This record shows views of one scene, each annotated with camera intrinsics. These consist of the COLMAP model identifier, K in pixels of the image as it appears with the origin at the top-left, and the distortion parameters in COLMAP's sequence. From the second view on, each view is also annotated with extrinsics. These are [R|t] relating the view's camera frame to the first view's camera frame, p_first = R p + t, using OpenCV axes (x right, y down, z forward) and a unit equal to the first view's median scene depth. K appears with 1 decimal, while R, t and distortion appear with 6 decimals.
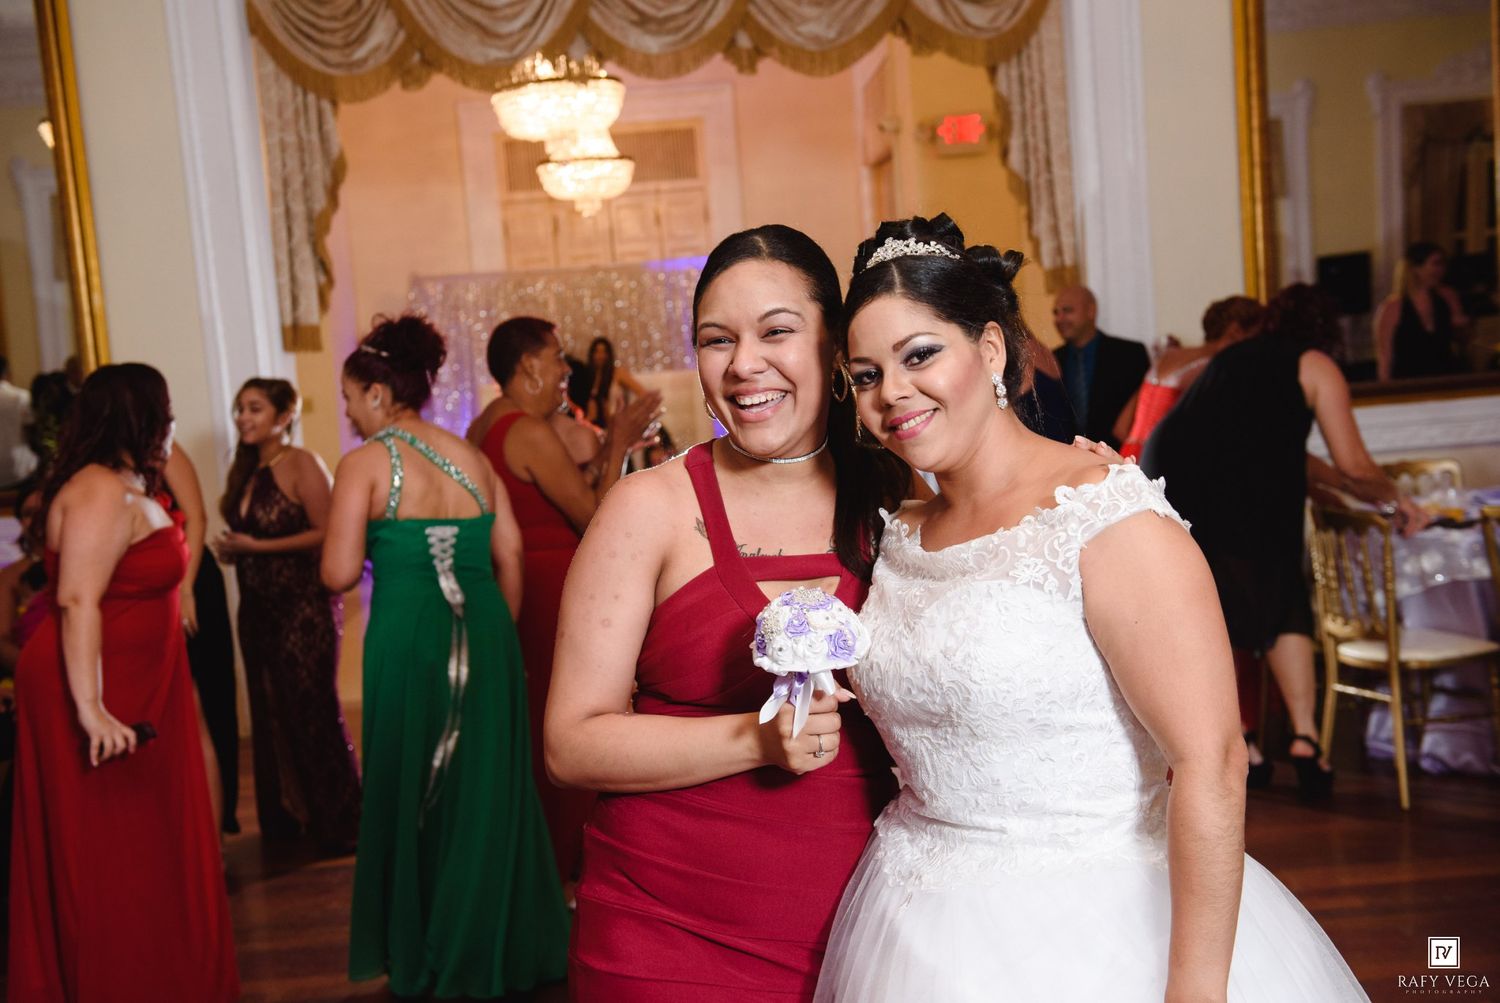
lens RADIAL K [[1849.2, 0, 750.0], [0, 1849.2, 501.5], [0, 0, 1]] dist [0.129108, -0.001128]
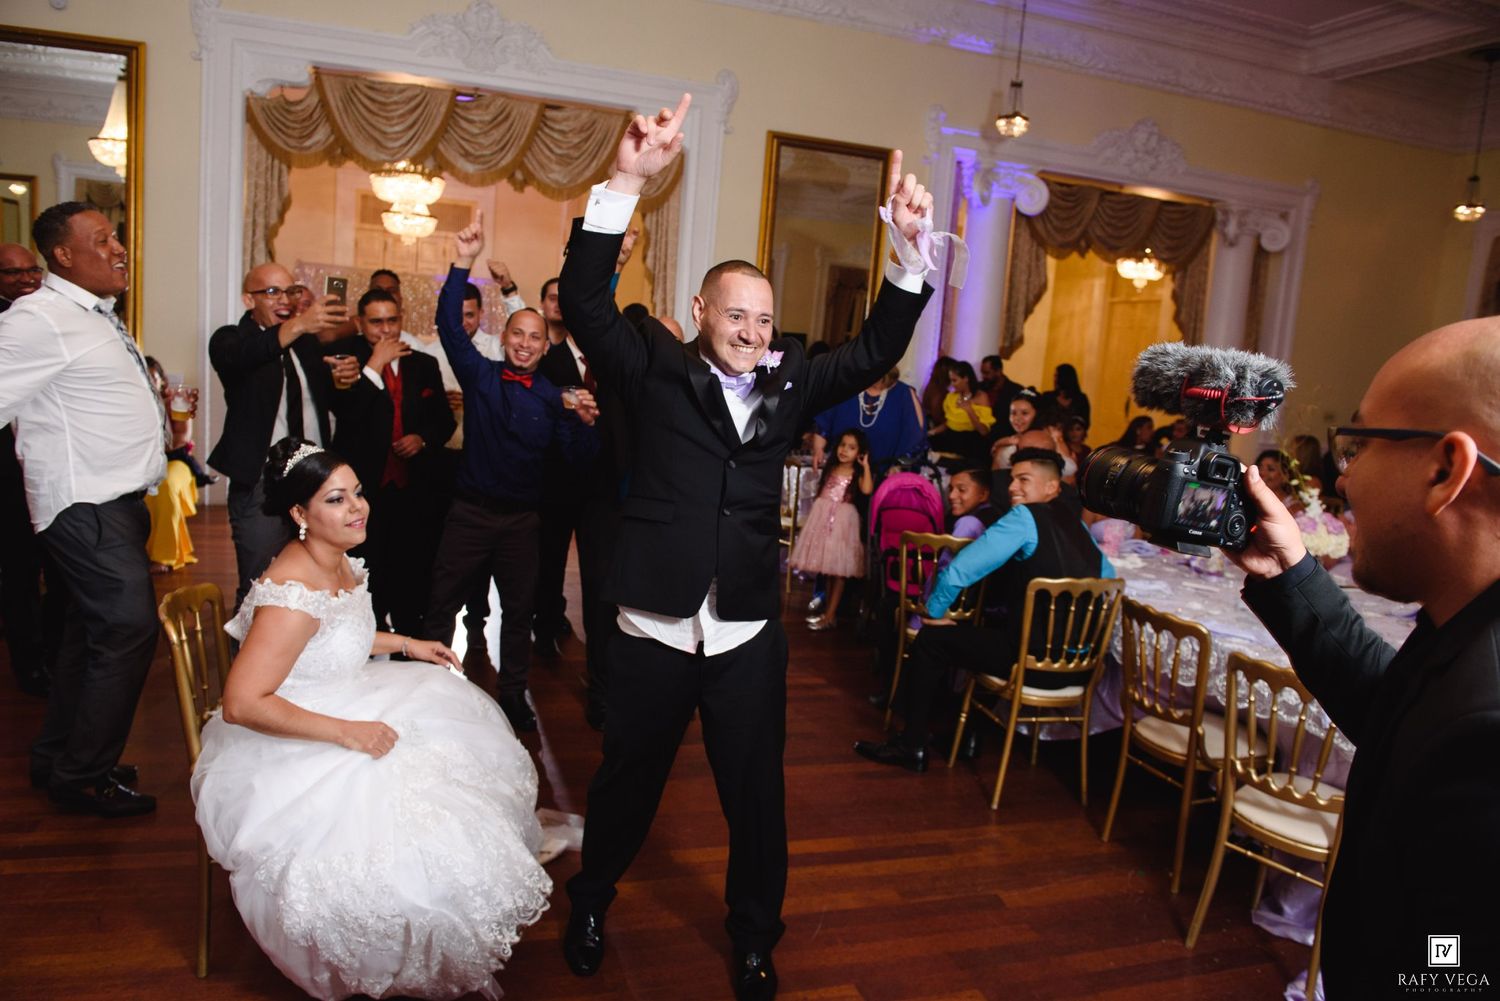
lens RADIAL K [[1020.6, 0, 747.9], [0, 1020.6, 502.4], [0, 0, 1]] dist [-0.049143, -0.002616]
pose [[0.952725, 0.116439, 0.280635, -0.031869], [-0.134792, 0.989762, 0.046938, 0.004816], [-0.272297, -0.082546, 0.958666, -0.088695]]
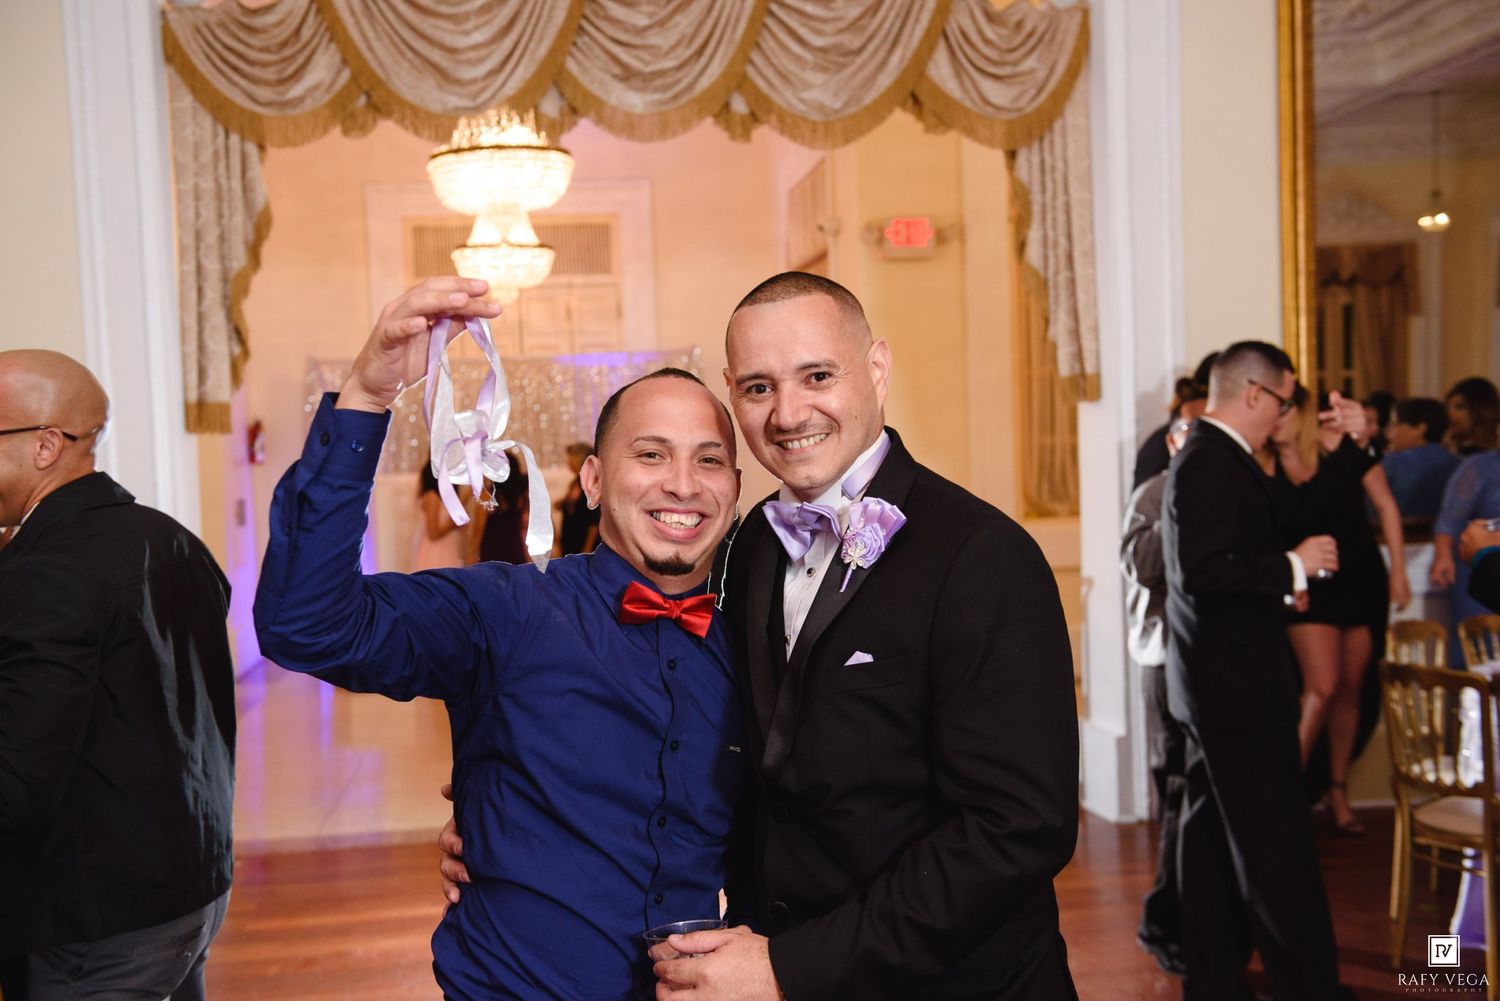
lens RADIAL K [[1700.2, 0, 753.3], [0, 1700.2, 501.5], [0, 0, 1]] dist [0.093643, 0.005733]
pose [[0.994780, 0.038229, 0.094615, -0.065805], [-0.033186, 0.997972, -0.054314, -0.015396], [-0.096499, 0.050890, 0.994031, 0.201412]]
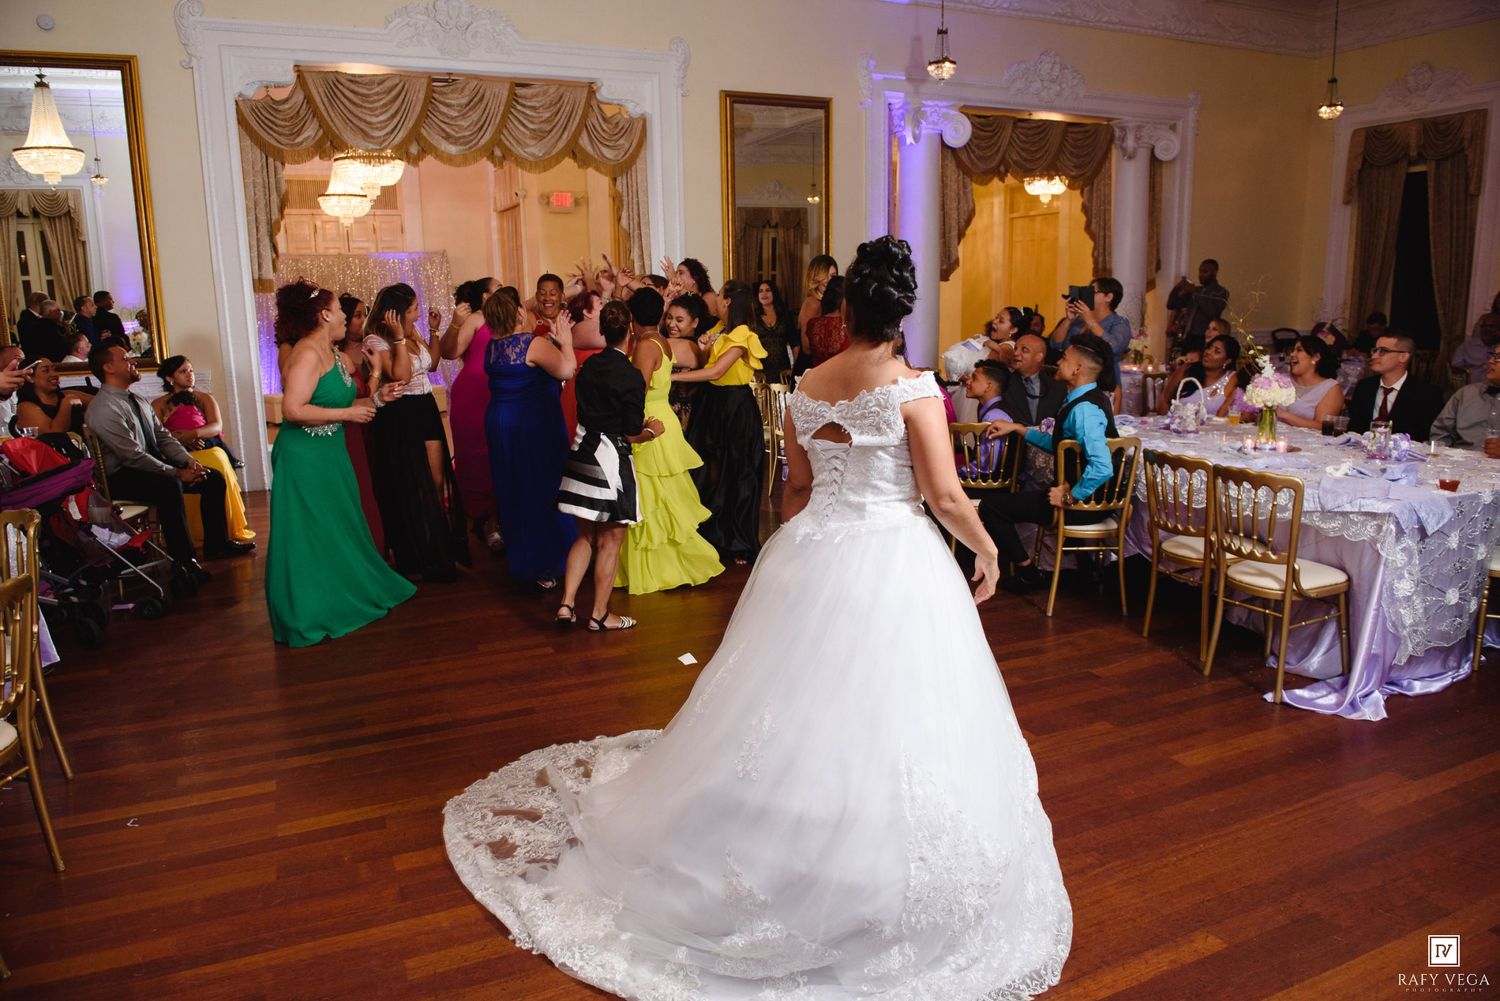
lens RADIAL K [[1029.5, 0, 750.0], [0, 1029.5, 500.5], [0, 0, 1]] dist [-0.045678, -0.003367]
pose [[0.924917, -0.010325, 0.380029, -0.175963], [-0.025826, 0.995615, 0.089907, 0.025103], [-0.379291, -0.092971, 0.920595, -0.170532]]
